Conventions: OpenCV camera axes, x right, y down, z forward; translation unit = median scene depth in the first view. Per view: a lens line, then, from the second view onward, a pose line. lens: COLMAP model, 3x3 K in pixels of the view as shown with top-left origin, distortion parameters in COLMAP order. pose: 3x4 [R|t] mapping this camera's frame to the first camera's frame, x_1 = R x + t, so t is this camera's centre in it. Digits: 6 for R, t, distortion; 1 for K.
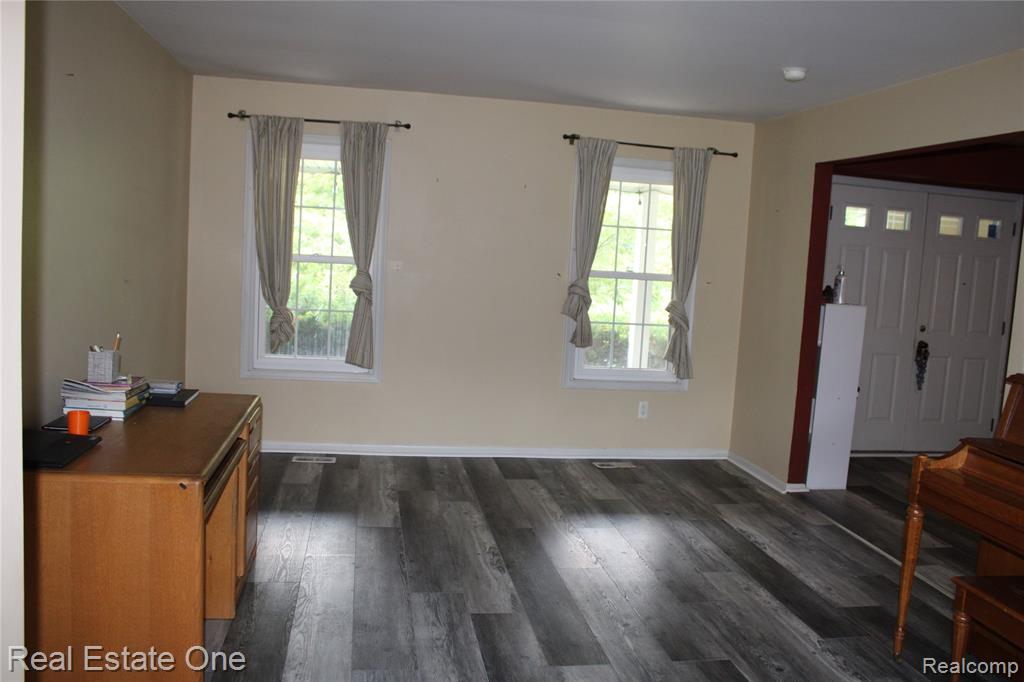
lens RADIAL K [[867.1, 0, 512.0], [0, 867.1, 341.0], [0, 0, 1]] dist [-0.088197, 0.002951]
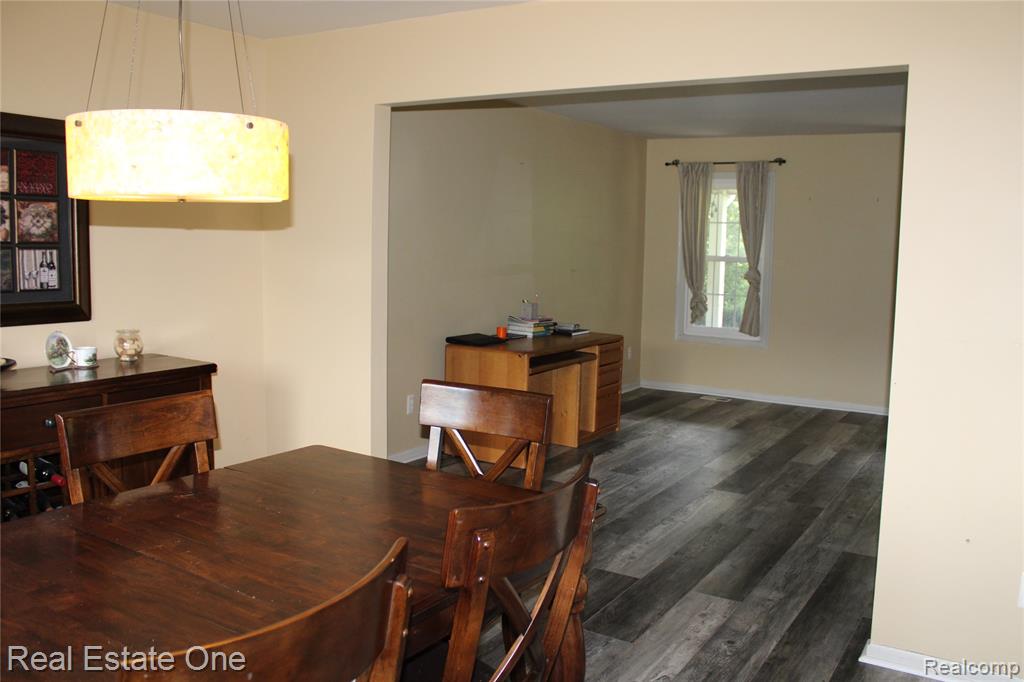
lens RADIAL K [[896.9, 0, 512.0], [0, 896.9, 341.0], [0, 0, 1]] dist [-0.198414, 0.311814]
pose [[0.741898, 0.039546, -0.669346, 0.520523], [-0.049757, 0.998754, 0.003859, 0.055265], [0.668665, 0.030442, 0.742941, -0.333136]]
